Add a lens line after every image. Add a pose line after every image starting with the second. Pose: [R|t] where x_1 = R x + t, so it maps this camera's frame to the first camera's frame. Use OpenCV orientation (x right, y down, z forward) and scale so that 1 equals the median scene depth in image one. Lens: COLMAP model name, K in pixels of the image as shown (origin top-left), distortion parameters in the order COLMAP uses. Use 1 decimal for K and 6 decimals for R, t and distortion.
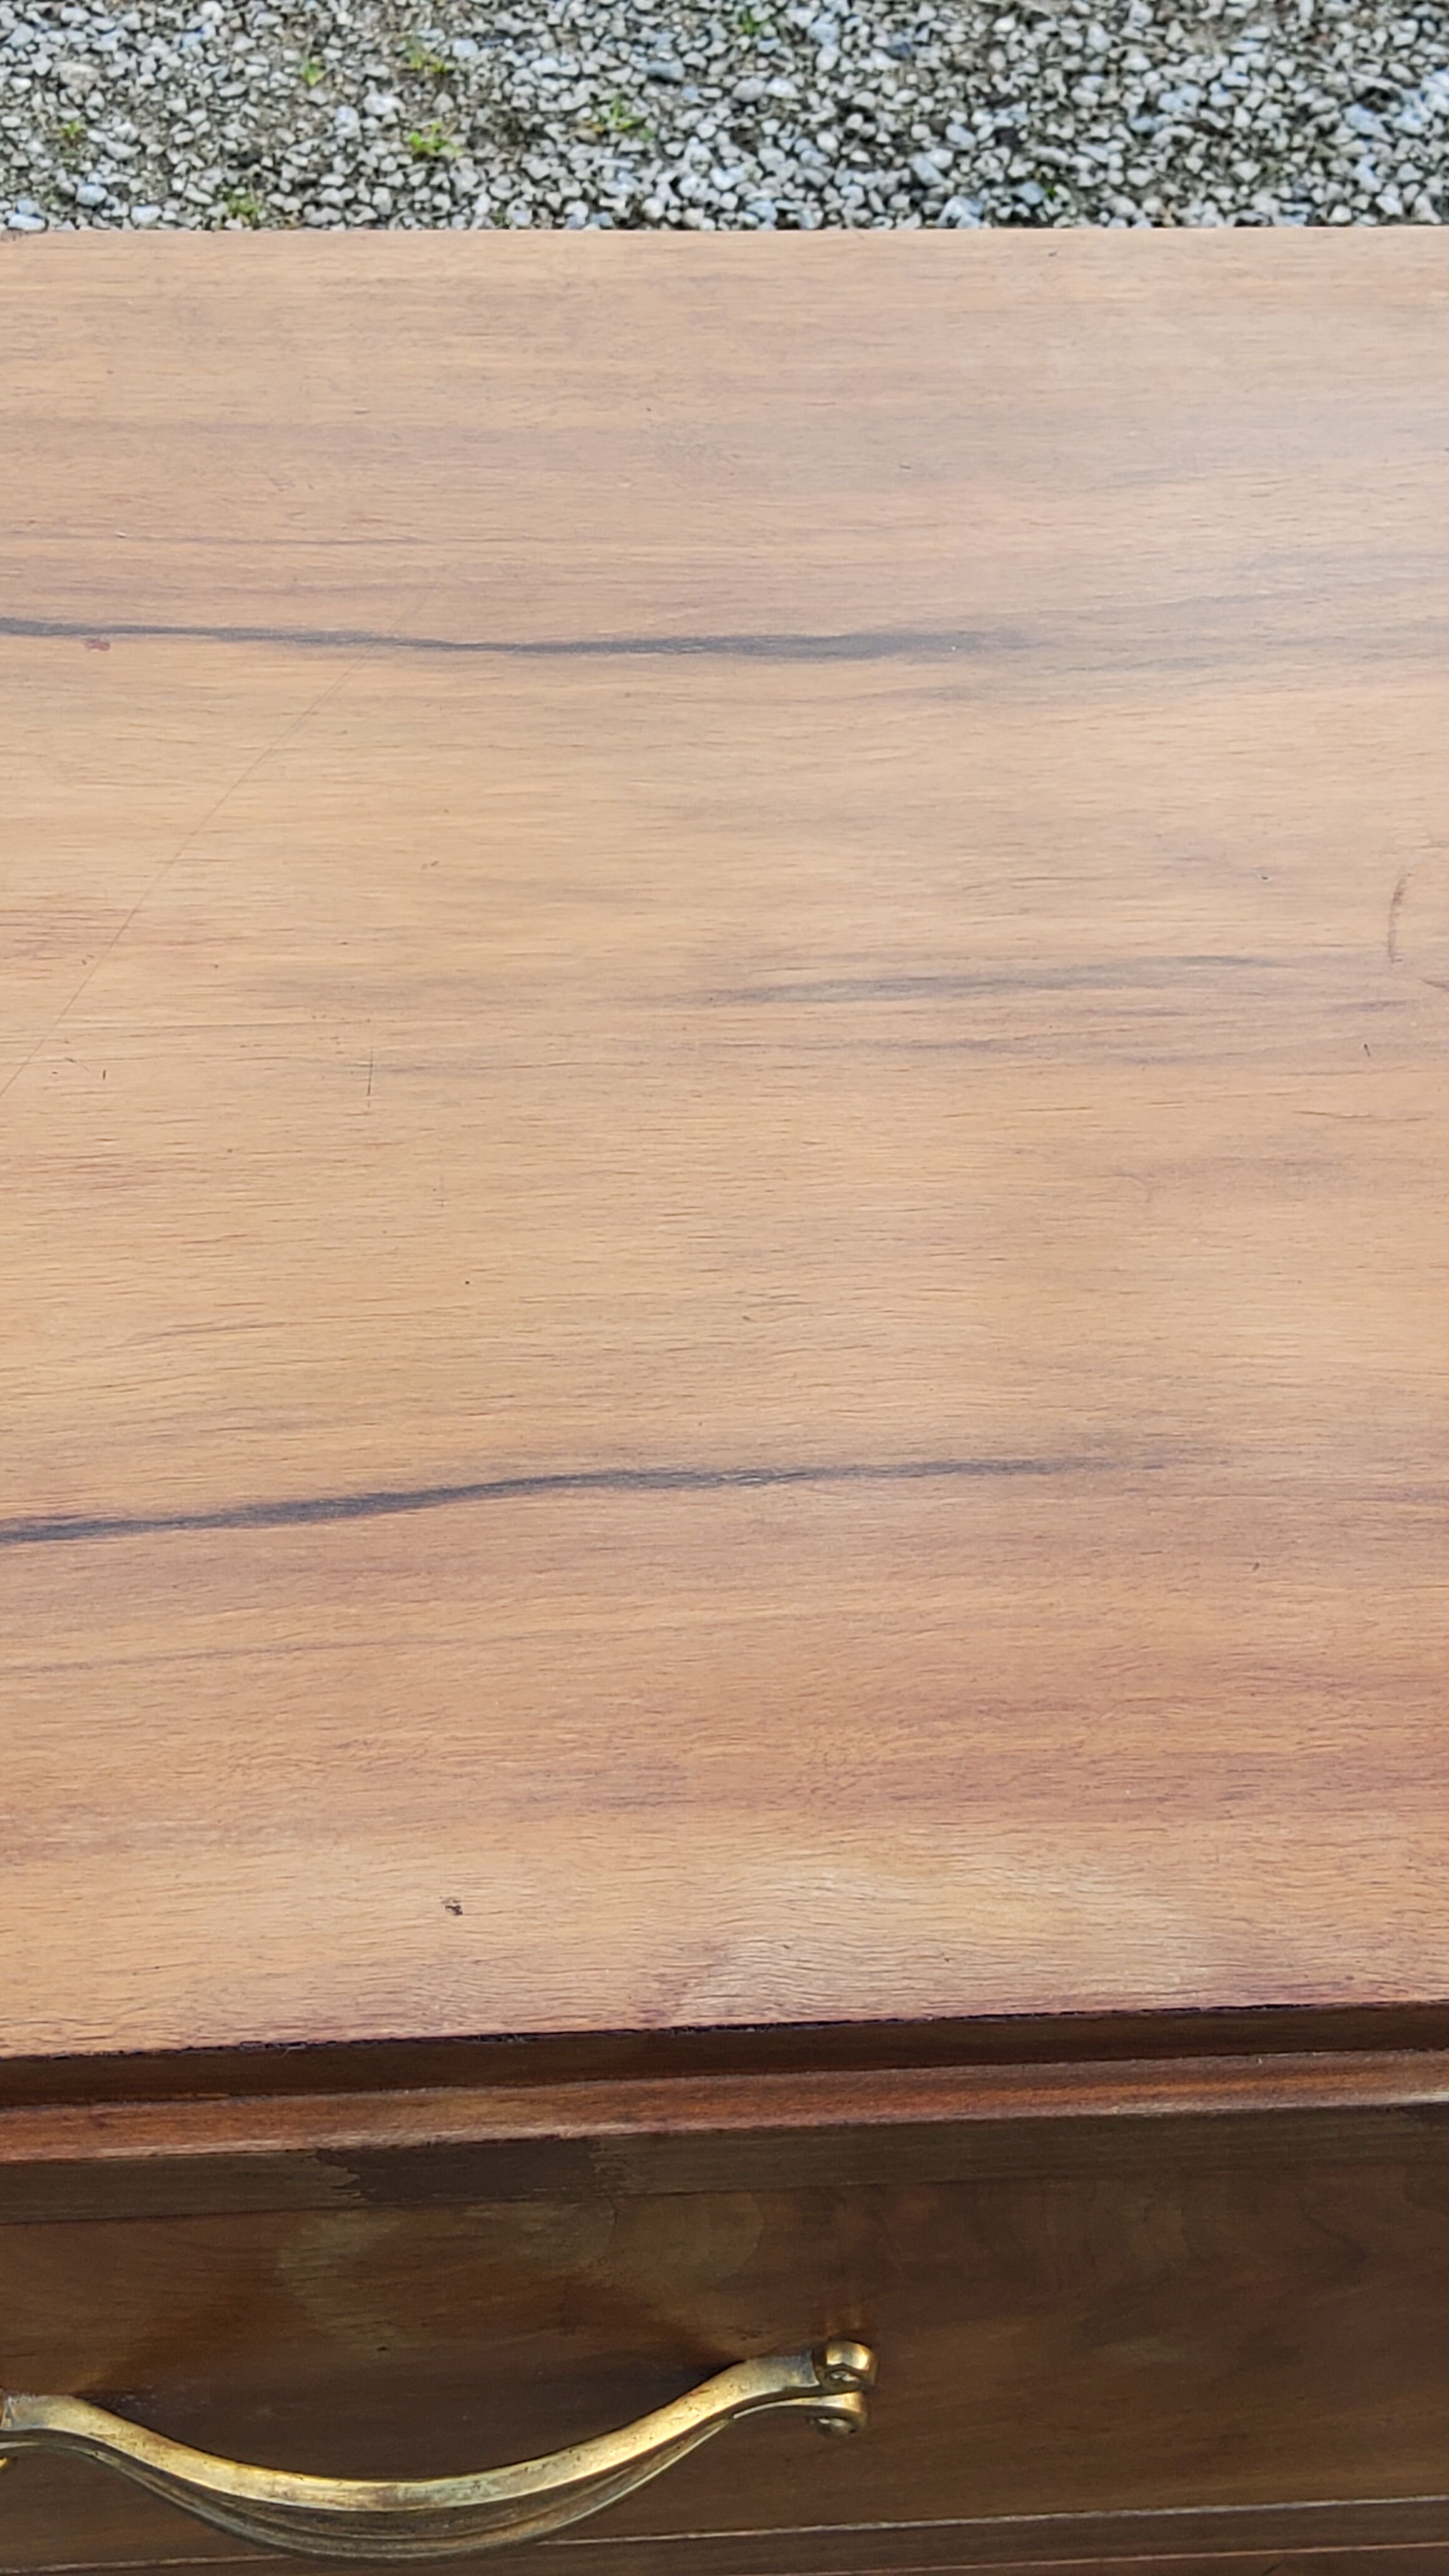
lens RADIAL K [[3864.2, 0, 766.3], [0, 3864.2, 1309.4], [0, 0, 1]] dist [0.117339, 0.000000]
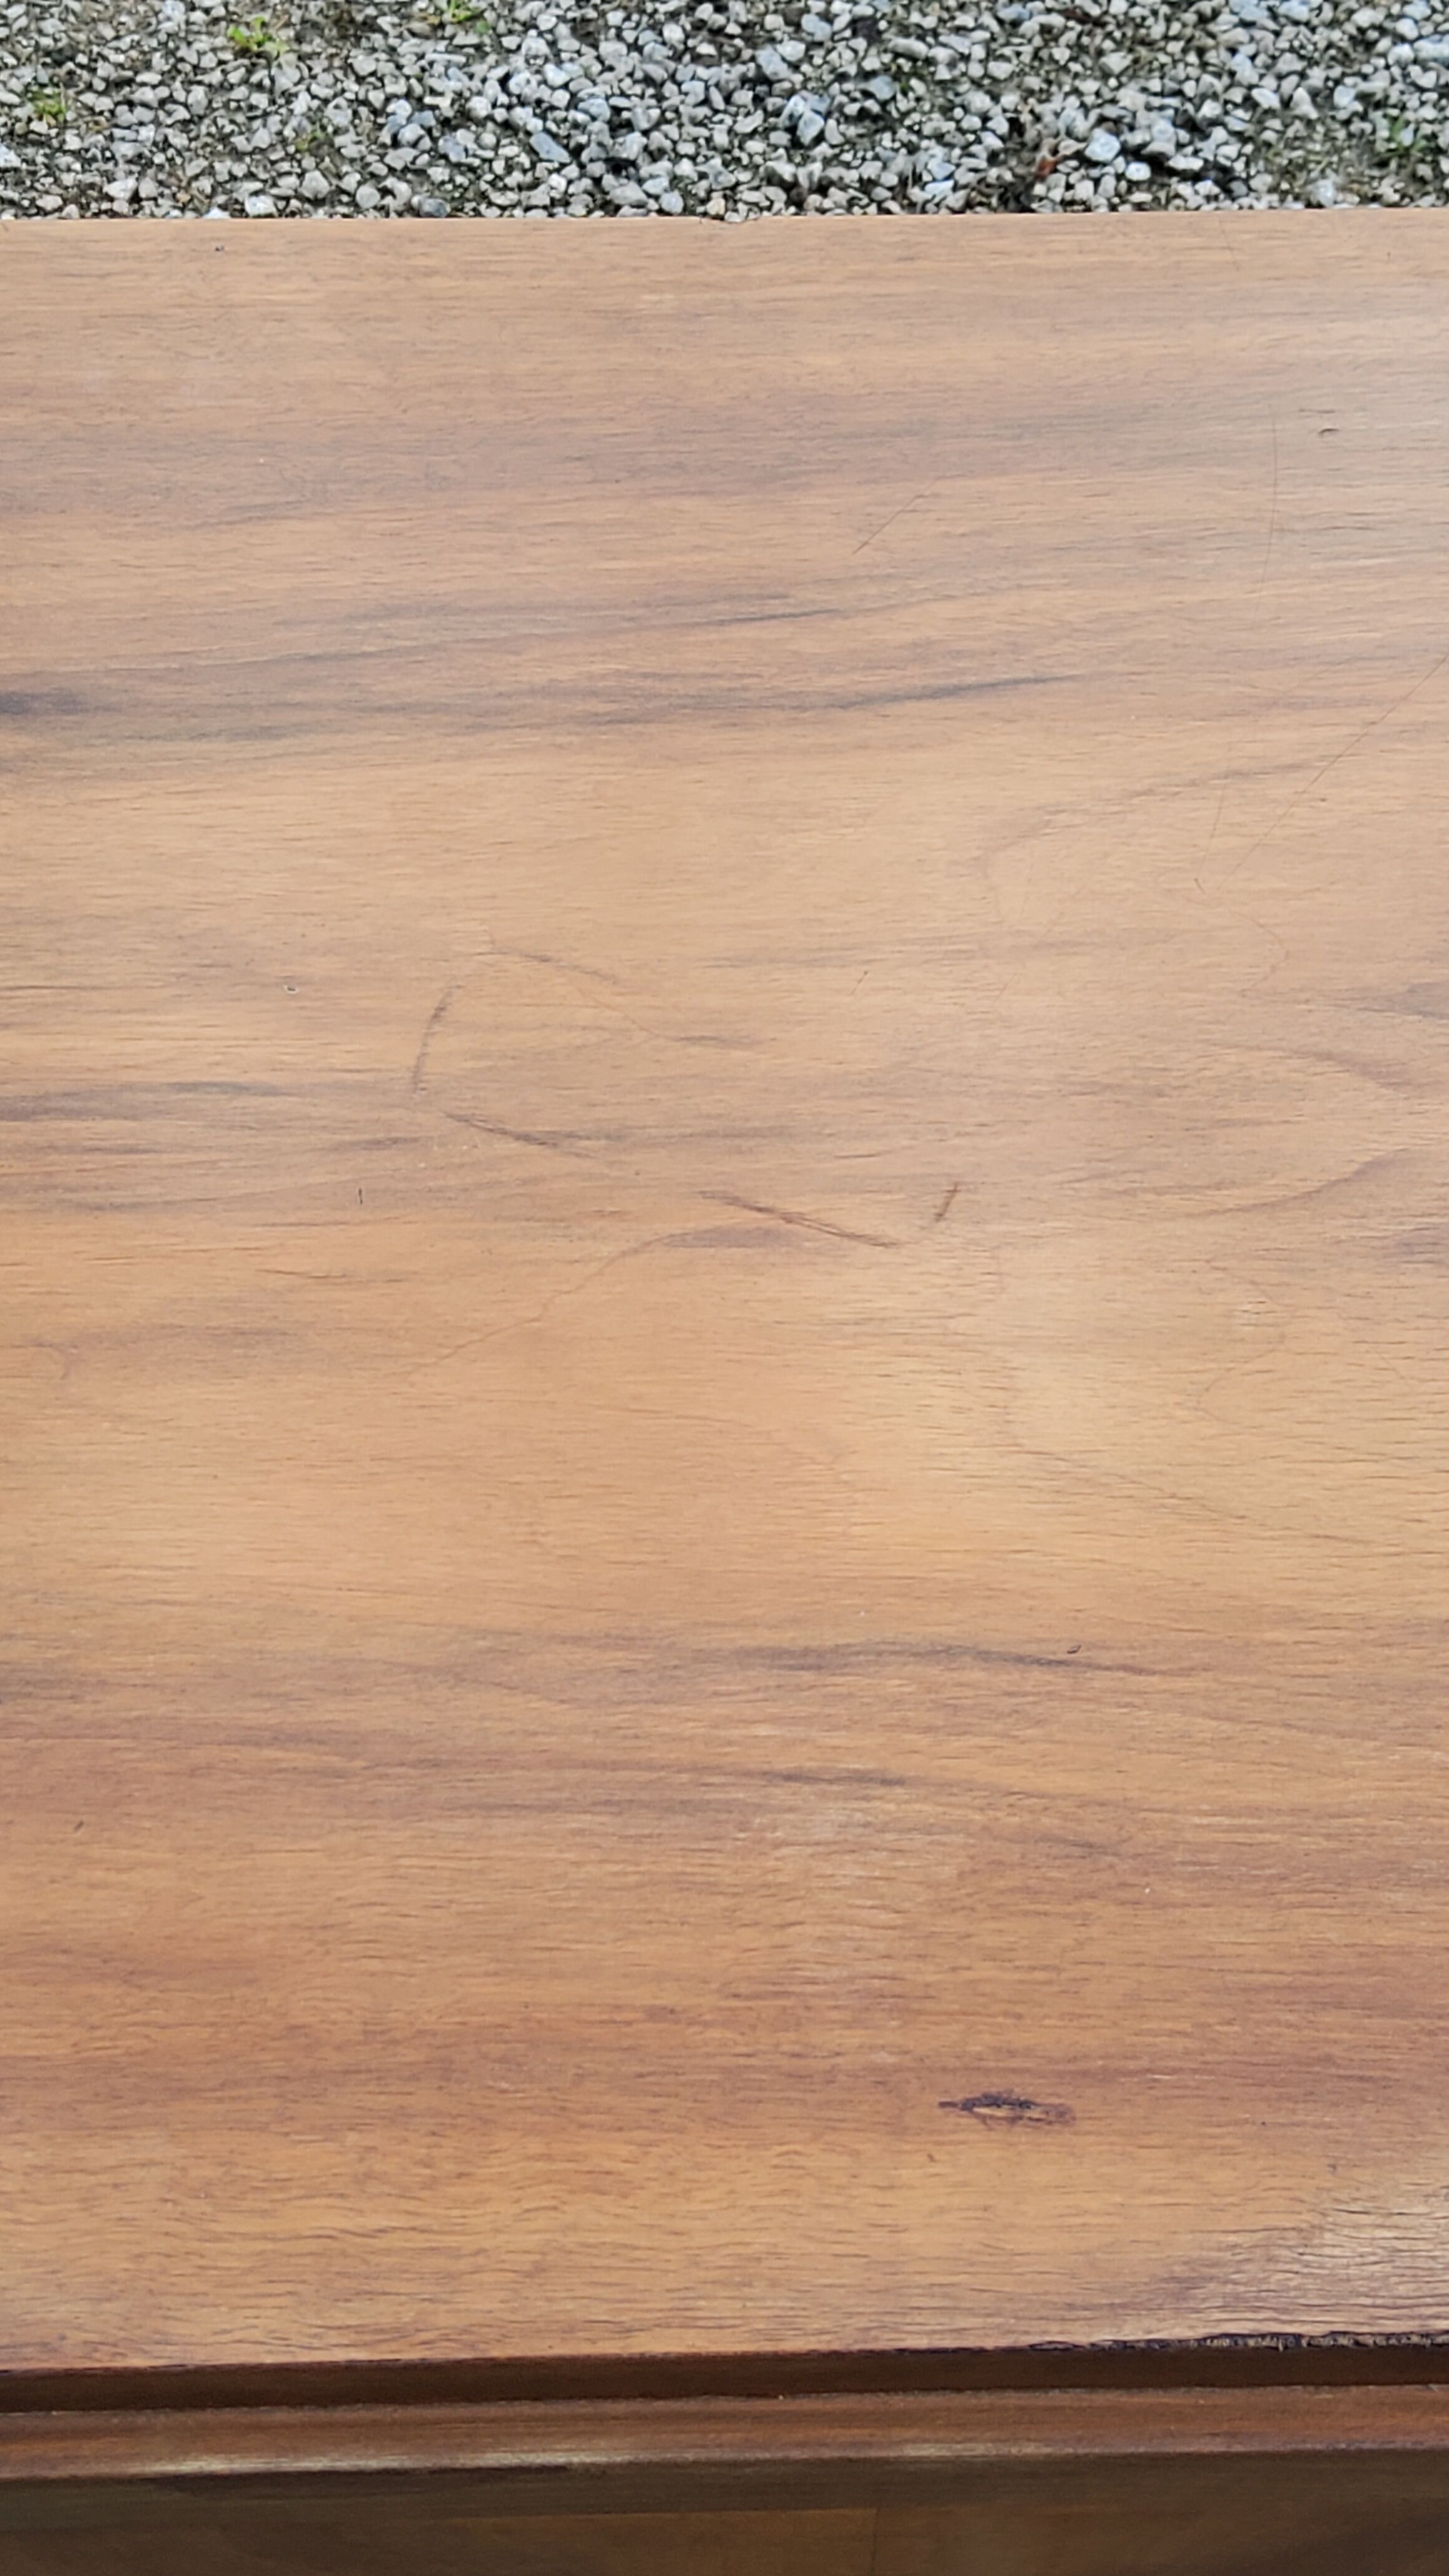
lens RADIAL K [[3864.2, 0, 786.4], [0, 3864.2, 1299.6], [0, 0, 1]] dist [0.117339, 0.000000]
pose [[0.997875, 0.011686, -0.064097, 0.283688], [-0.009444, 0.999337, 0.035175, -0.069563], [0.064465, -0.034495, 0.997324, 0.123794]]
